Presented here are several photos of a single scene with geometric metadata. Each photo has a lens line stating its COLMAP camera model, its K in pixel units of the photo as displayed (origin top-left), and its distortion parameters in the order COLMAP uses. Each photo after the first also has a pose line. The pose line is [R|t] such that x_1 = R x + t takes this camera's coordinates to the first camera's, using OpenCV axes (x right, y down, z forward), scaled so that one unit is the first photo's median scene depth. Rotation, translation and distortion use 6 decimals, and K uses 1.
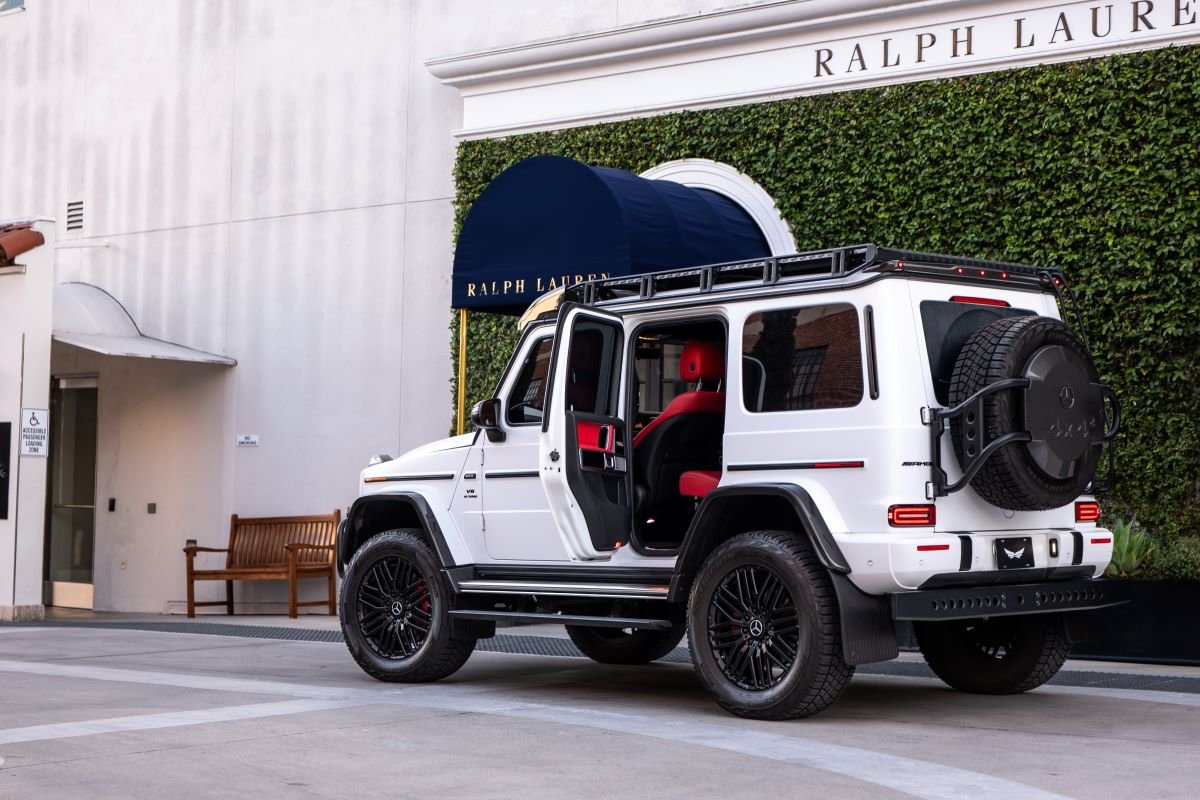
lens RADIAL K [[2036.3, 0, 600.3], [0, 2036.3, 398.6], [0, 0, 1]] dist [-0.009195, 0.132096]
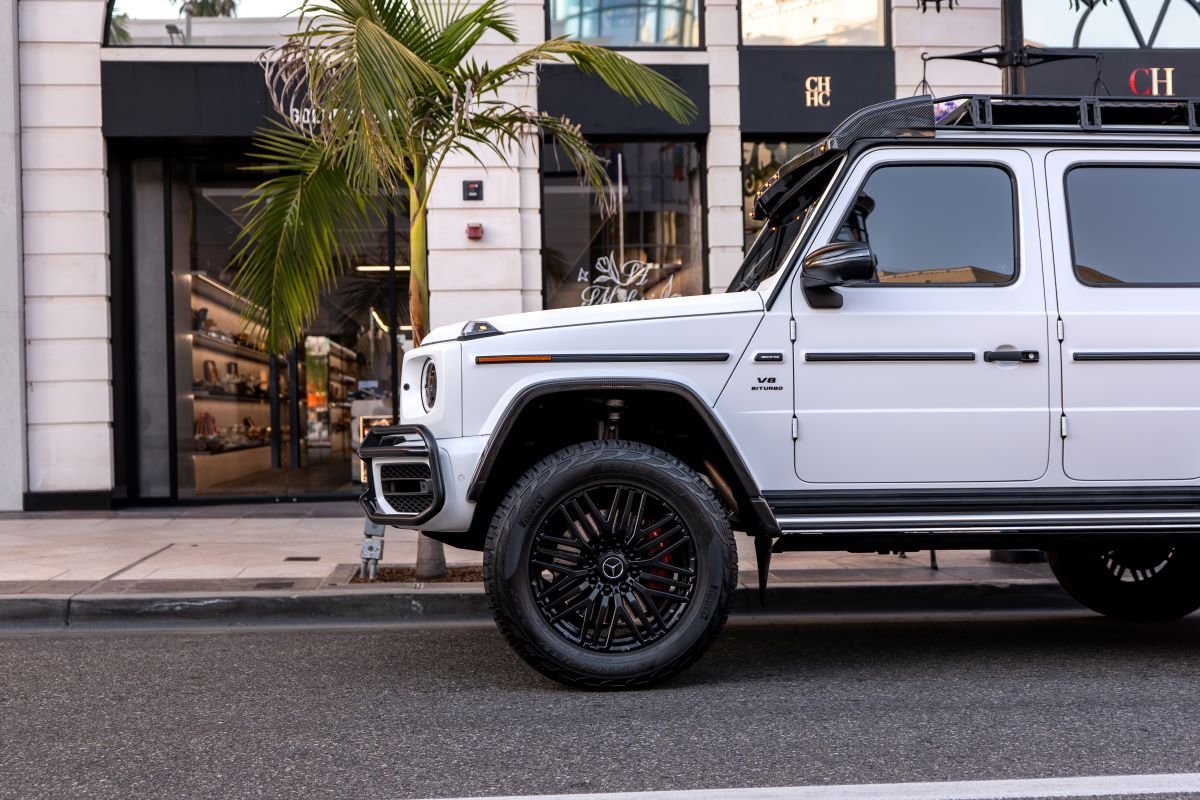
lens RADIAL K [[1380.4, 0, 600.5], [0, 1380.4, 404.6], [0, 0, 1]] dist [-0.000622, -0.031627]
pose [[0.601057, 0.035704, 0.798409, -0.537887], [-0.038785, 0.999128, -0.015482, 0.074066], [-0.798265, -0.021661, 0.601917, 0.916905]]
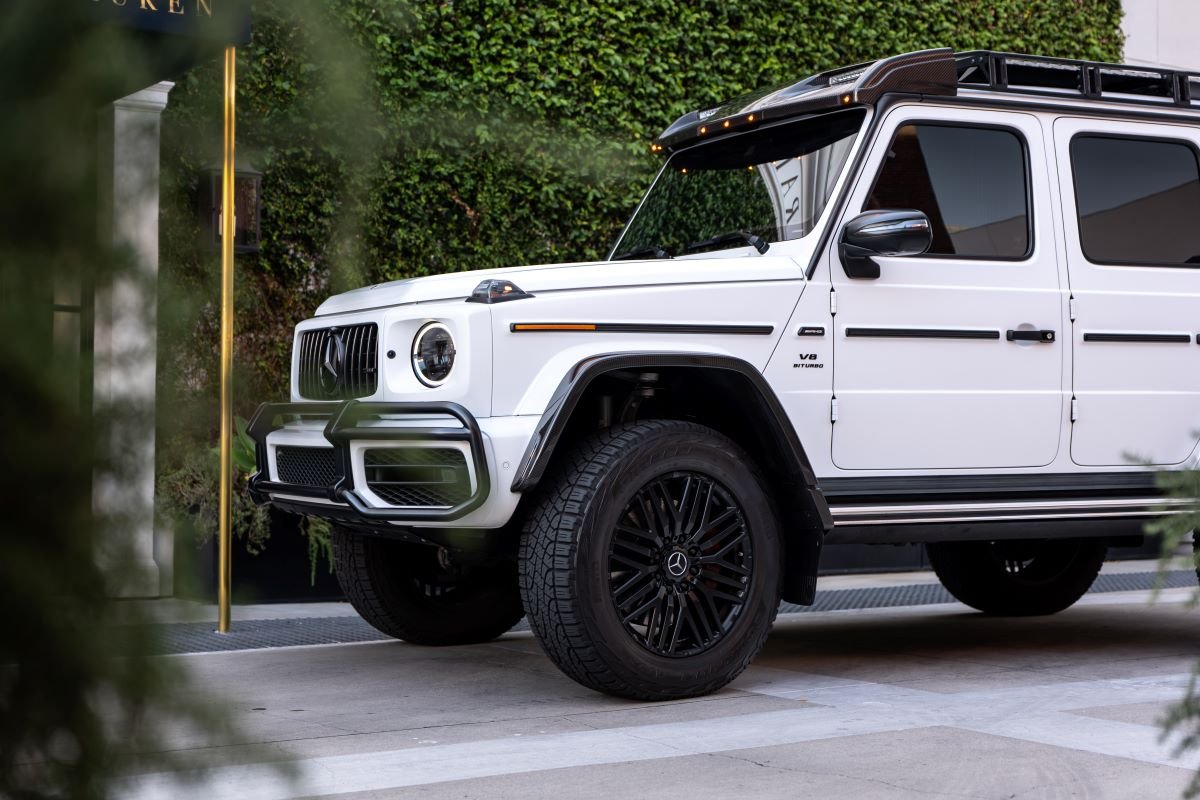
lens RADIAL K [[2036.3, 0, 600.3], [0, 2036.3, 398.6], [0, 0, 1]] dist [-0.009195, 0.132096]
pose [[0.259043, 0.015574, 0.965740, -0.780391], [-0.052291, 0.998630, -0.002079, 0.073920], [-0.964449, -0.049961, 0.259502, 1.070695]]
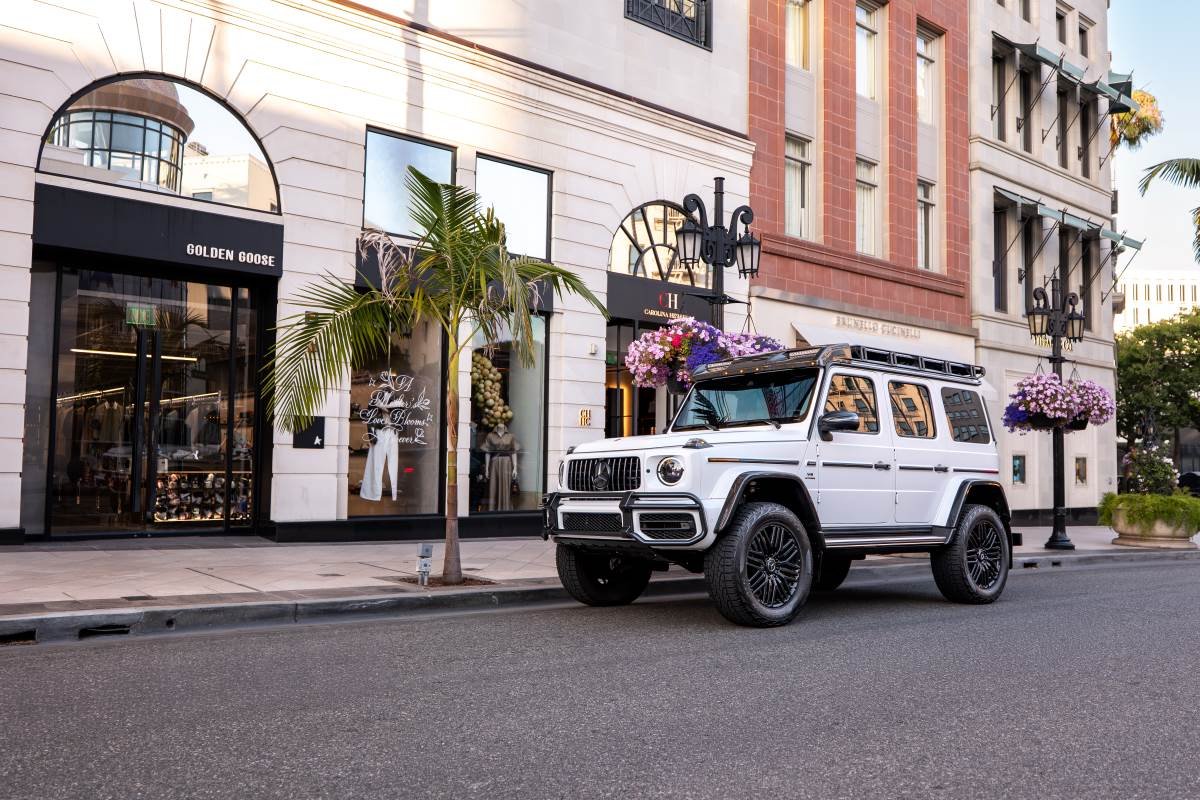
lens RADIAL K [[1014.8, 0, 597.4], [0, 1014.8, 399.8], [0, 0, 1]] dist [0.006713, 0.003050]
pose [[0.041699, 0.112061, 0.992826, -0.900734], [-0.057858, 0.992294, -0.109571, 0.093889], [-0.997454, -0.052874, 0.047861, 1.320834]]
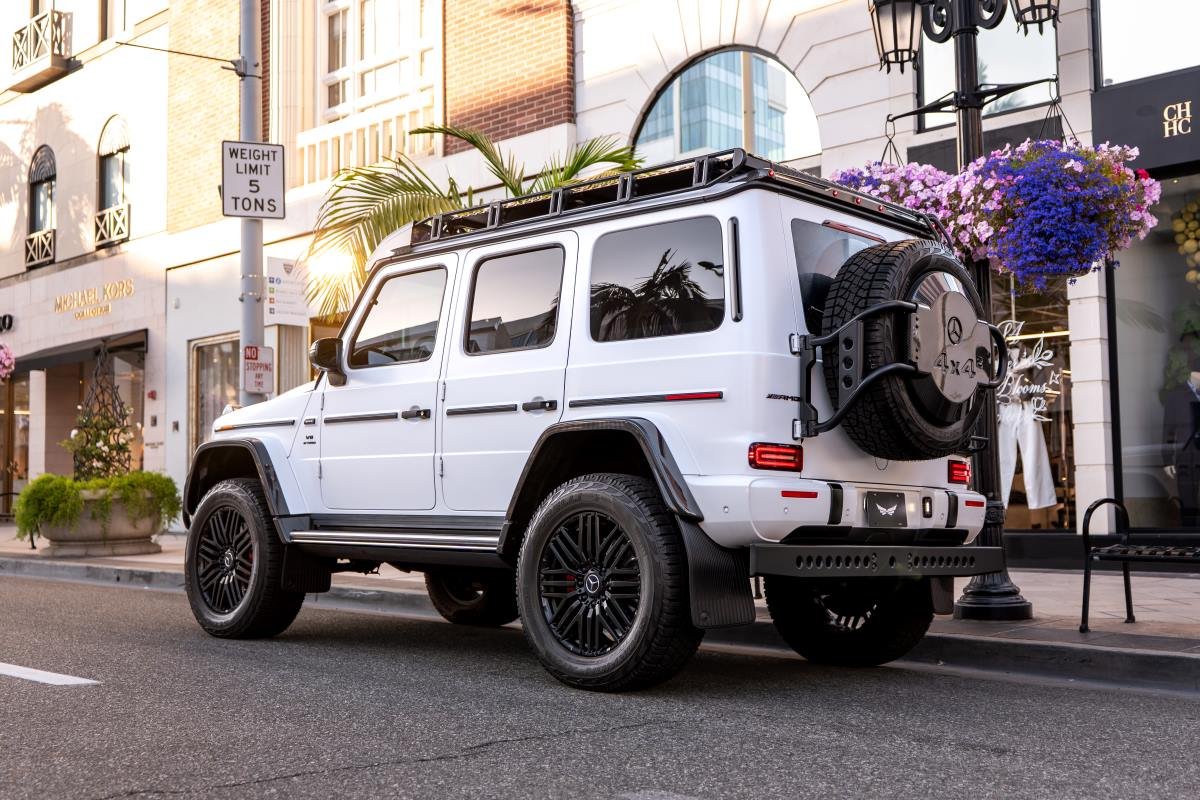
lens RADIAL K [[1380.4, 0, 600.5], [0, 1380.4, 404.6], [0, 0, 1]] dist [-0.000622, -0.031627]
pose [[0.997898, 0.037700, 0.052704, 0.045404], [-0.035914, 0.998761, -0.034443, 0.056408], [-0.053937, 0.032477, 0.998016, 0.405458]]
